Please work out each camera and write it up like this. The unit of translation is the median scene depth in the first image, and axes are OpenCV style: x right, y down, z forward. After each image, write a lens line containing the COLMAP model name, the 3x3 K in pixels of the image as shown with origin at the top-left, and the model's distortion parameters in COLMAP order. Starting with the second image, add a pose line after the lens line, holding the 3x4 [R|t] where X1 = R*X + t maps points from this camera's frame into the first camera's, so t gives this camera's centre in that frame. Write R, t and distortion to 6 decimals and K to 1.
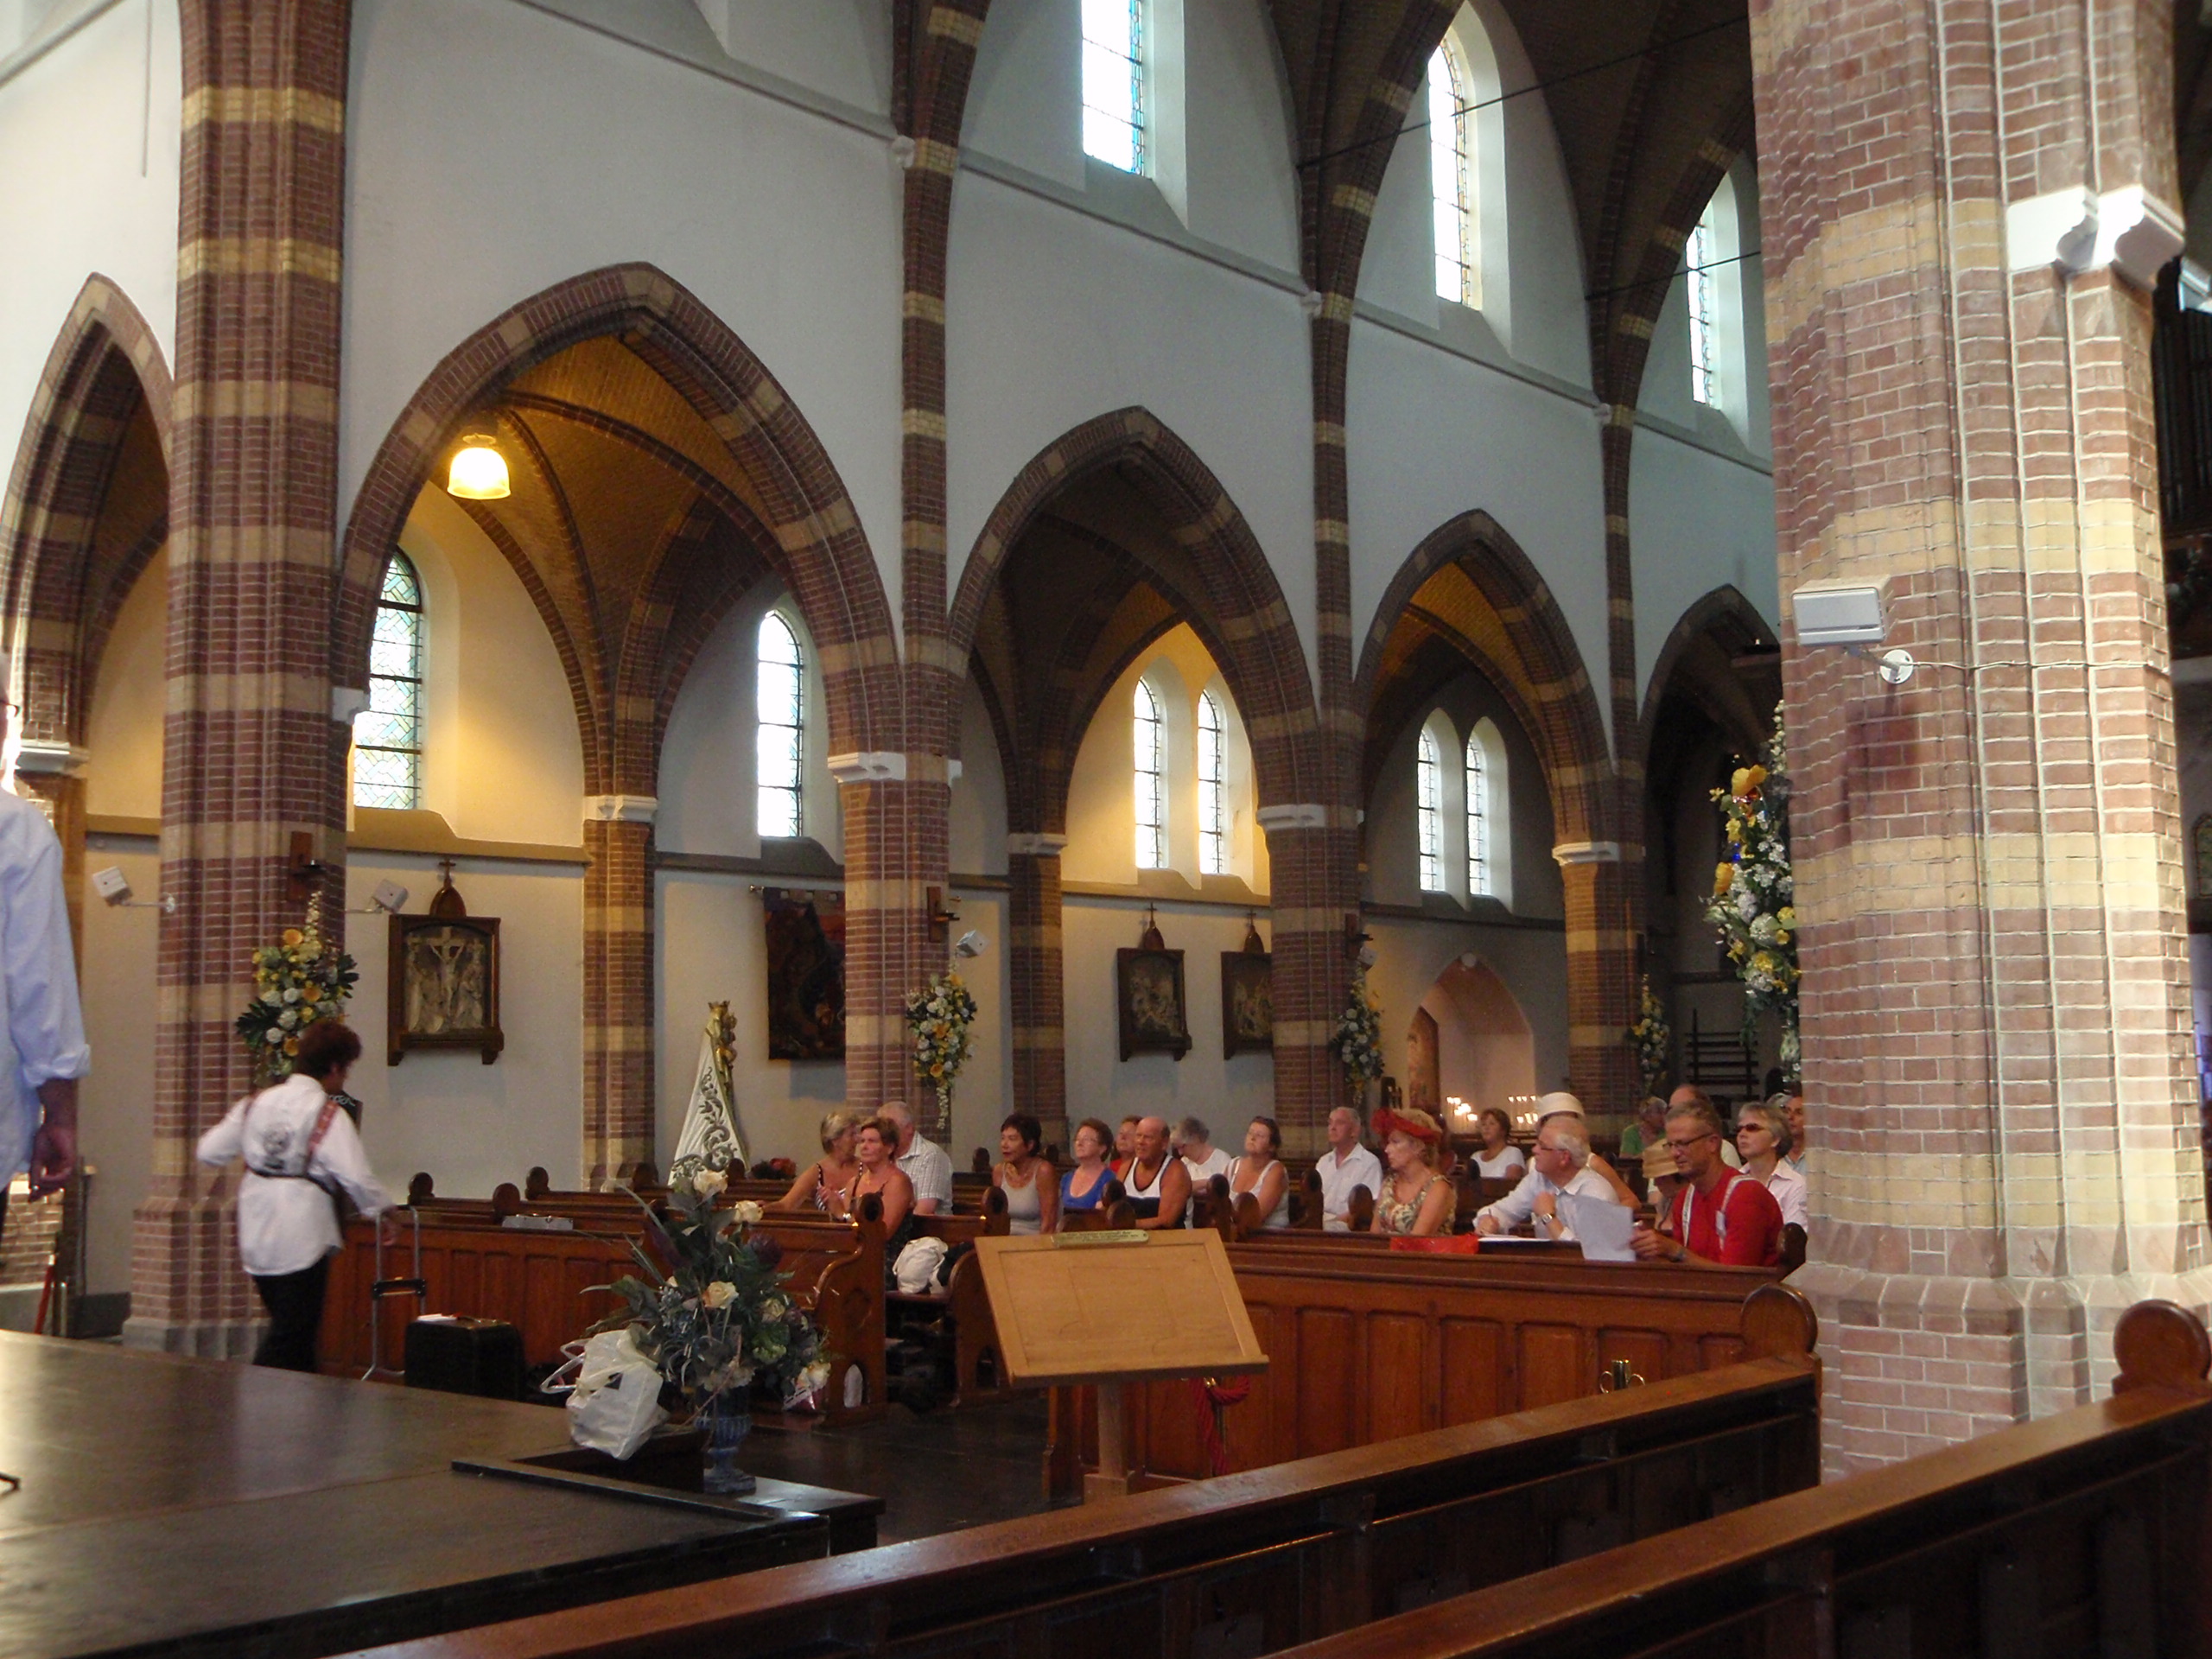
lens RADIAL K [[2332.9, 0, 1097.3], [0, 2332.9, 813.1], [0, 0, 1]] dist [-0.075840, 0.162870]
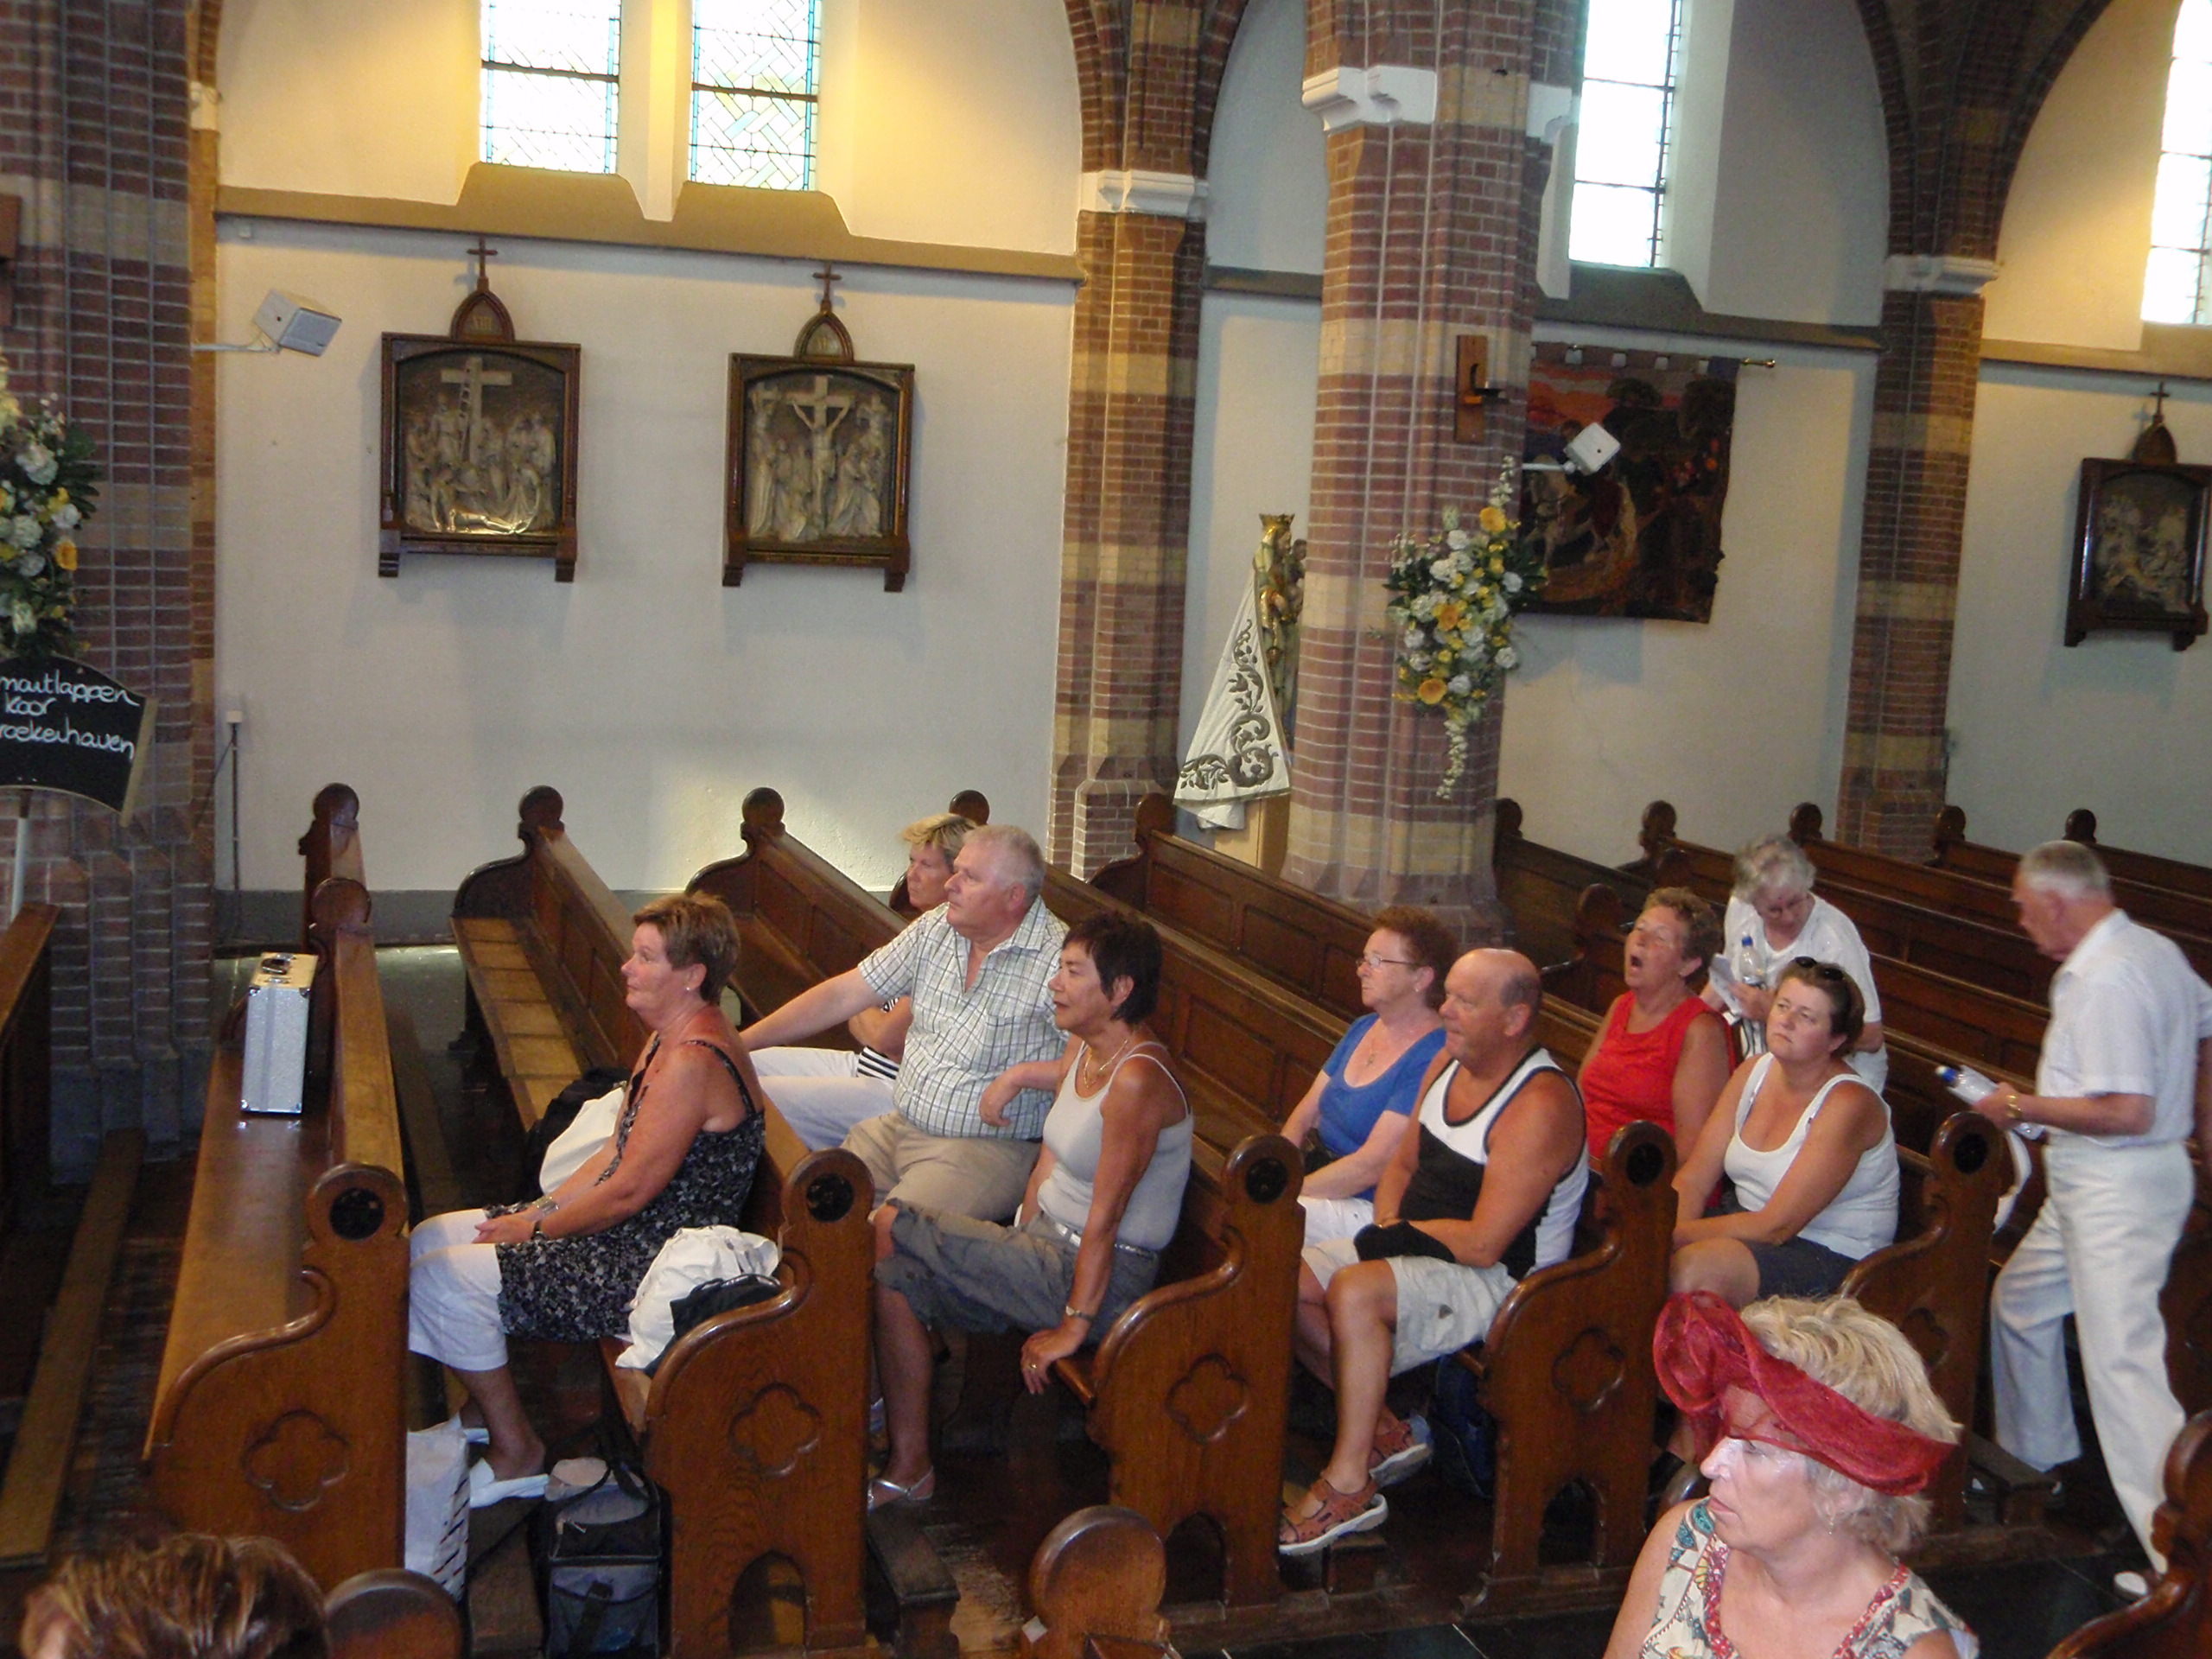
lens RADIAL K [[2336.0, 0, 1096.1], [0, 2336.0, 816.3], [0, 0, 1]] dist [-0.084138, 0.190522]
pose [[0.871512, 0.130451, -0.472705, 0.101650], [-0.015752, 0.970916, 0.238900, 0.011741], [0.490122, -0.200758, 0.848220, 0.444060]]
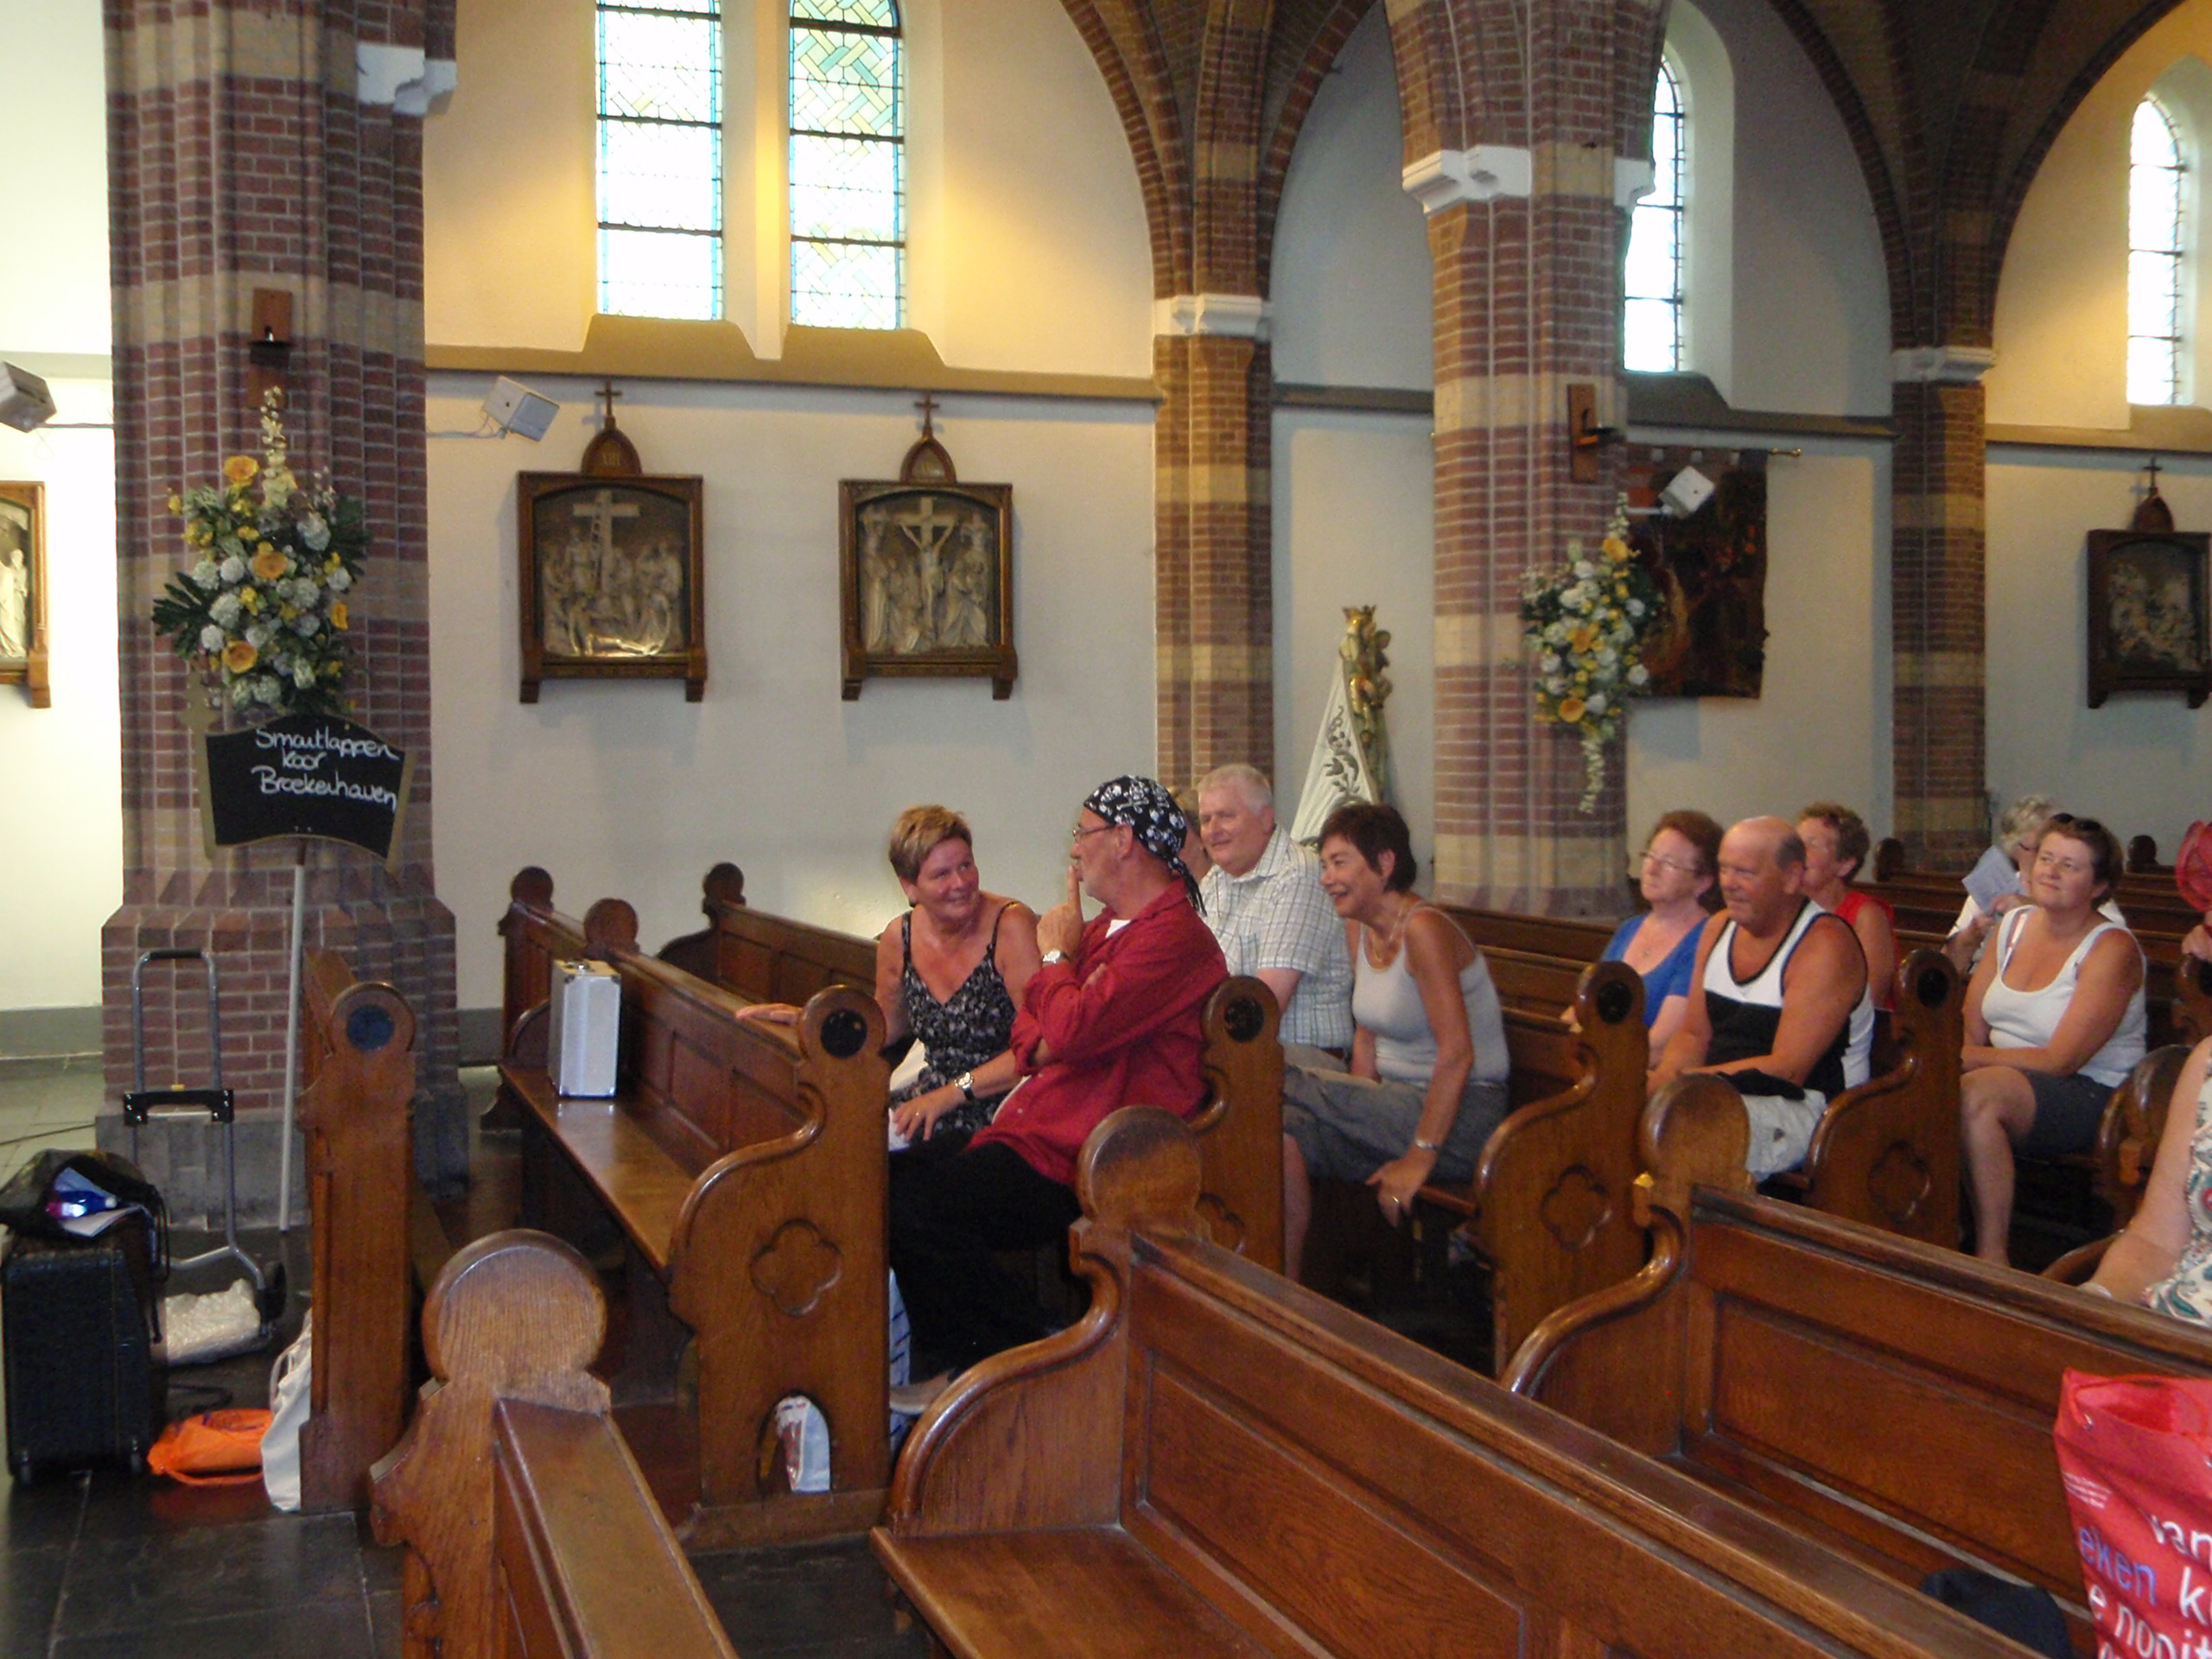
lens RADIAL K [[2336.0, 0, 1096.1], [0, 2336.0, 816.3], [0, 0, 1]] dist [-0.084138, 0.190522]
pose [[0.887847, 0.029328, -0.459202, 0.076258], [0.039302, 0.989486, 0.139185, 0.046167], [0.458456, -0.141623, 0.877360, 0.391447]]
